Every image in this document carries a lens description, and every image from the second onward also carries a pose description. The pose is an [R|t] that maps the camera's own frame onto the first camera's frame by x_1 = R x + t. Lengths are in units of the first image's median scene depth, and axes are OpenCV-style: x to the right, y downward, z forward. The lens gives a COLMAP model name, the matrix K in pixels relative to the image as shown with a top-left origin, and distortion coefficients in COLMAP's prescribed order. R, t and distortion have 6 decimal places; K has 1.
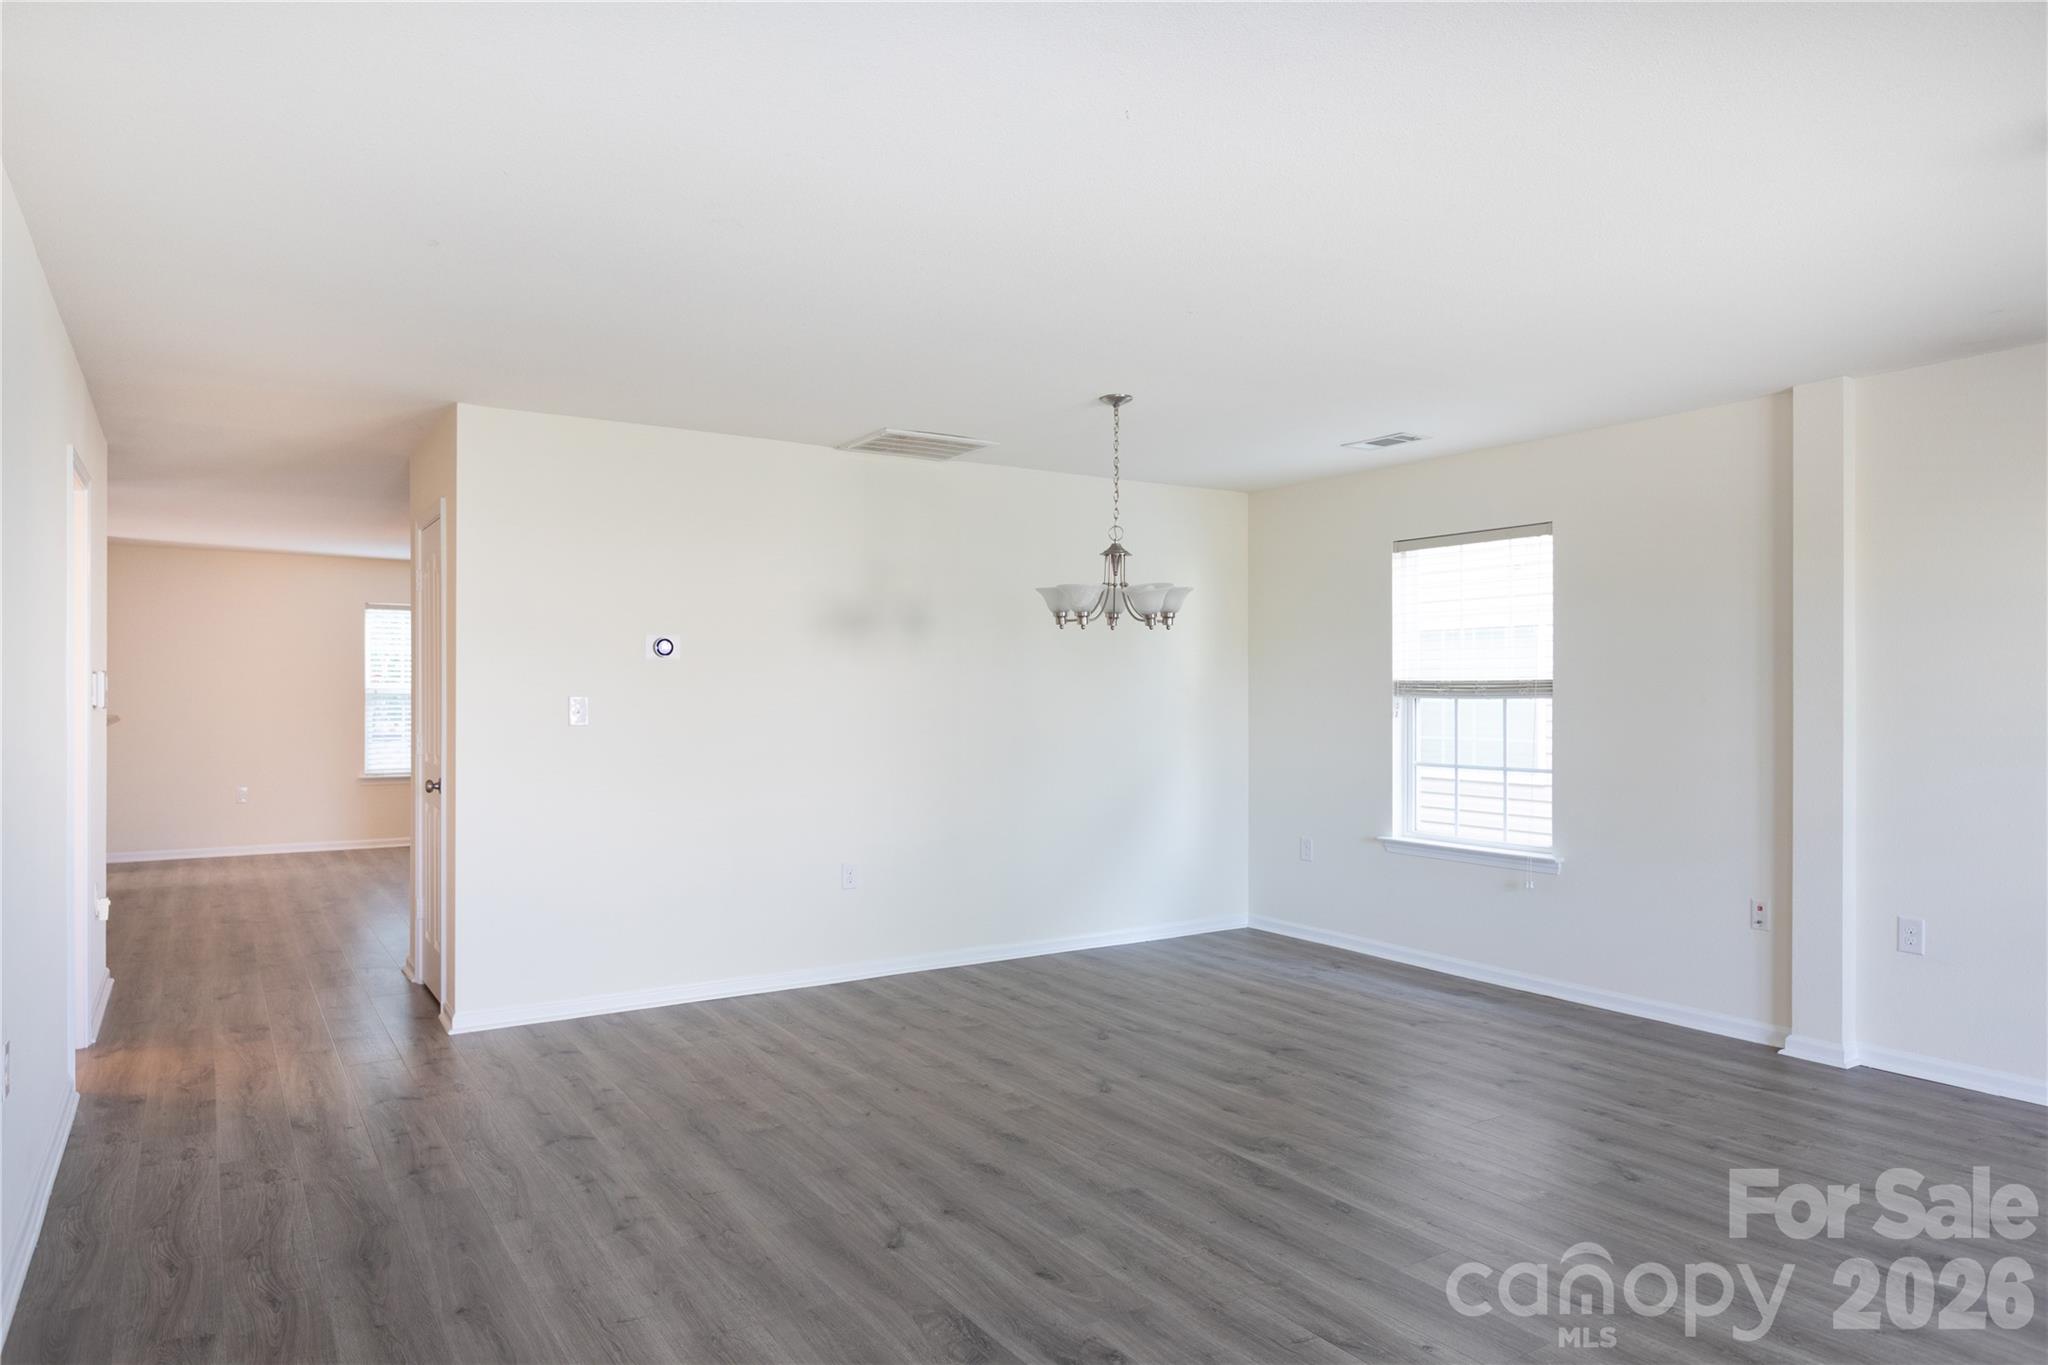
lens RADIAL K [[1246.1, 0, 1008.3], [0, 1246.1, 667.2], [0, 0, 1]] dist [-0.003994, -0.001167]
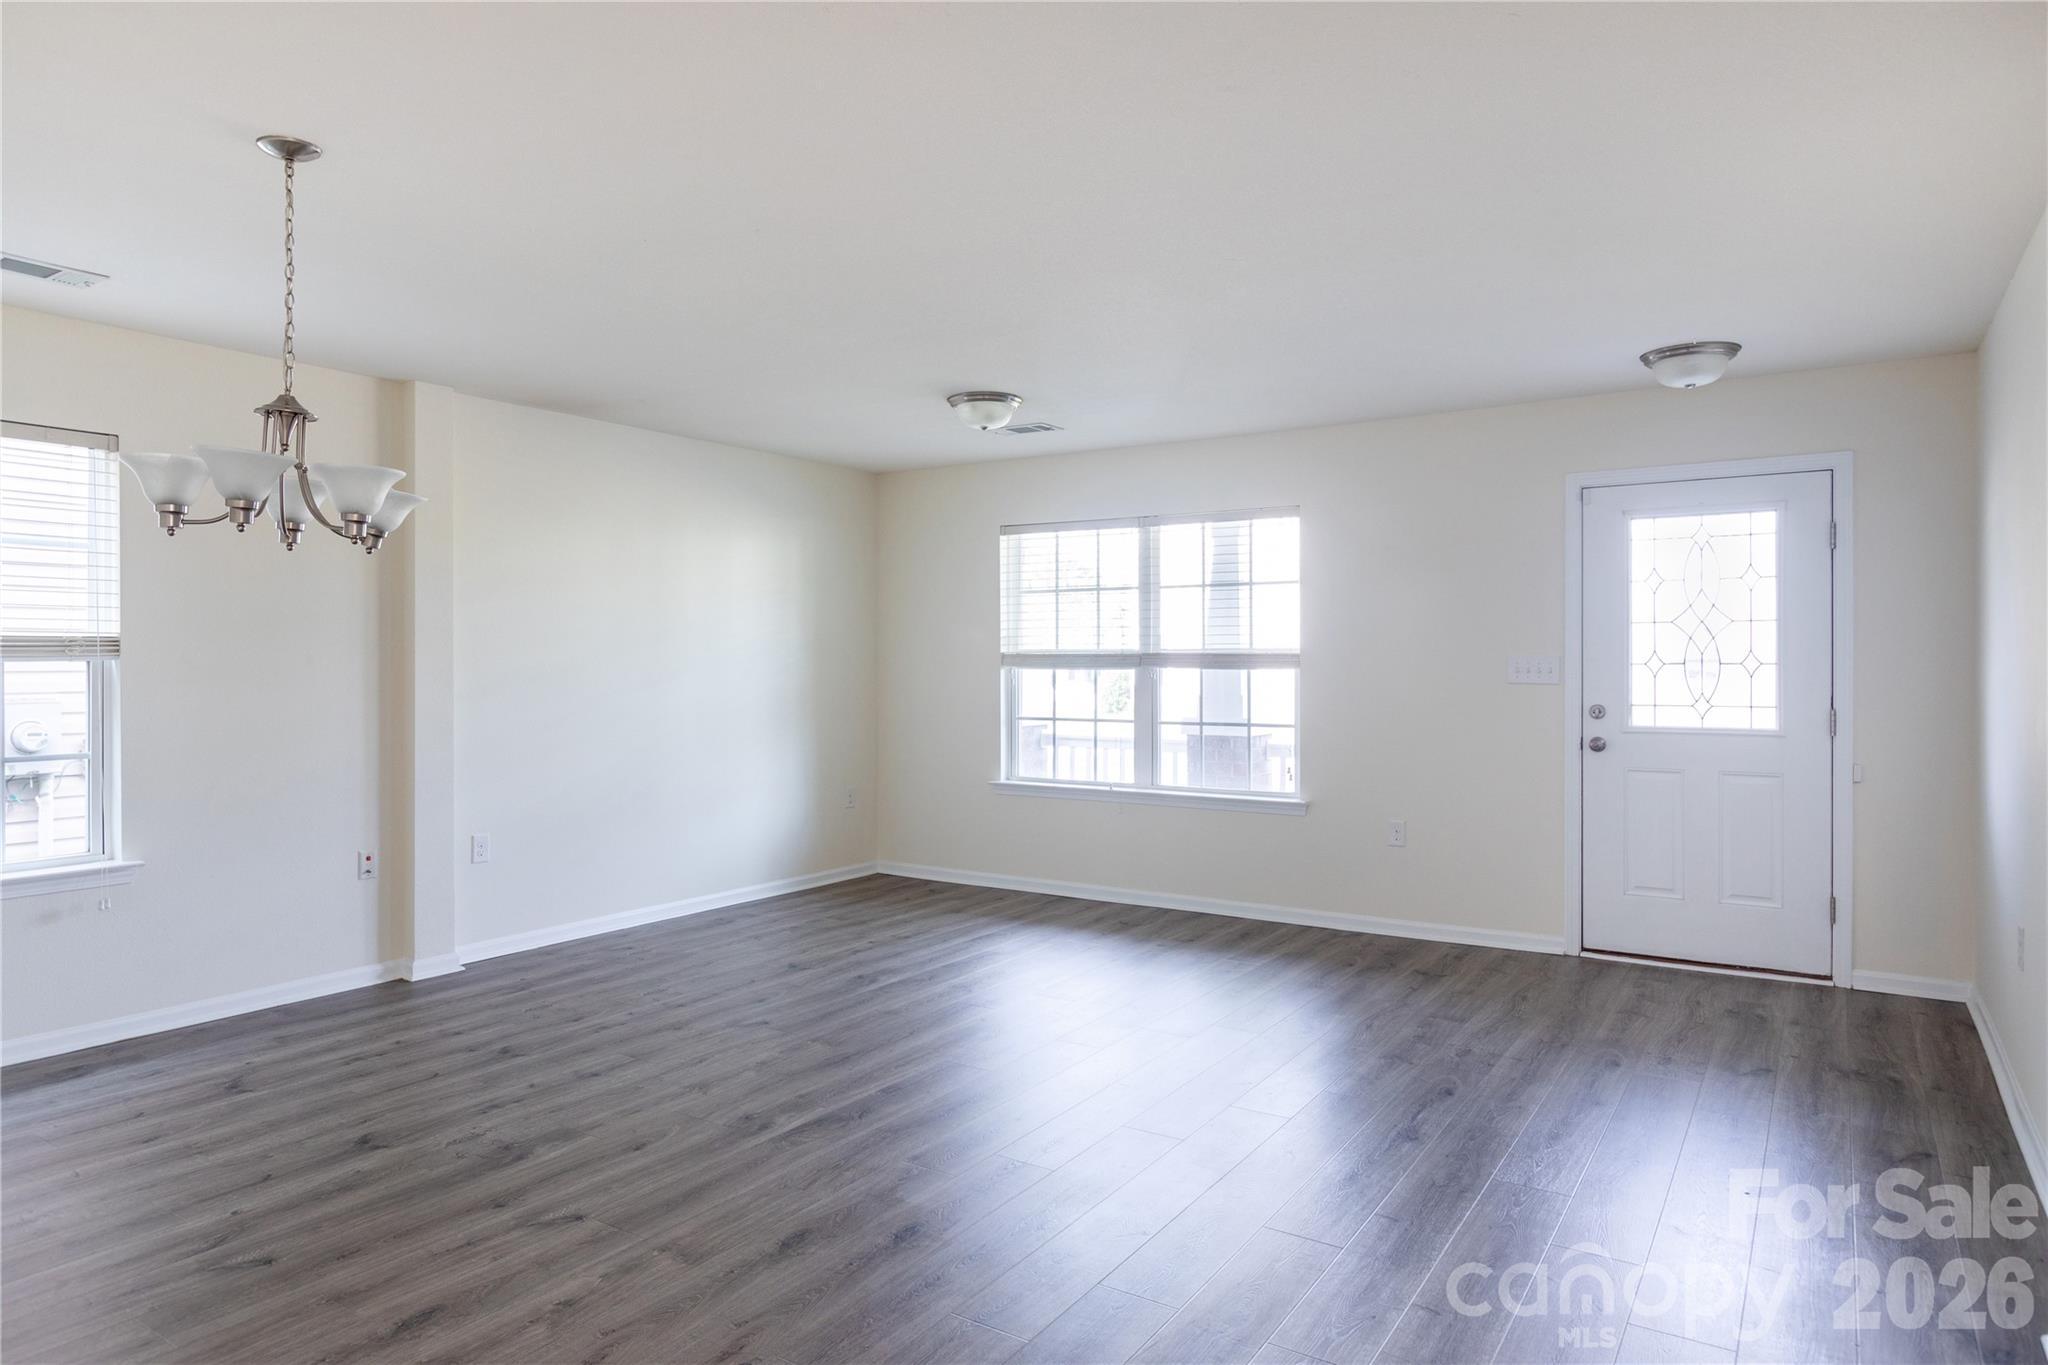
lens RADIAL K [[1246.1, 0, 1008.3], [0, 1246.1, 667.2], [0, 0, 1]] dist [-0.003994, -0.001167]
pose [[-0.406285, -0.009798, 0.913694, -0.624221], [-0.028357, 0.999596, -0.001890, 0.018430], [-0.913307, -0.026677, -0.406398, 0.998970]]
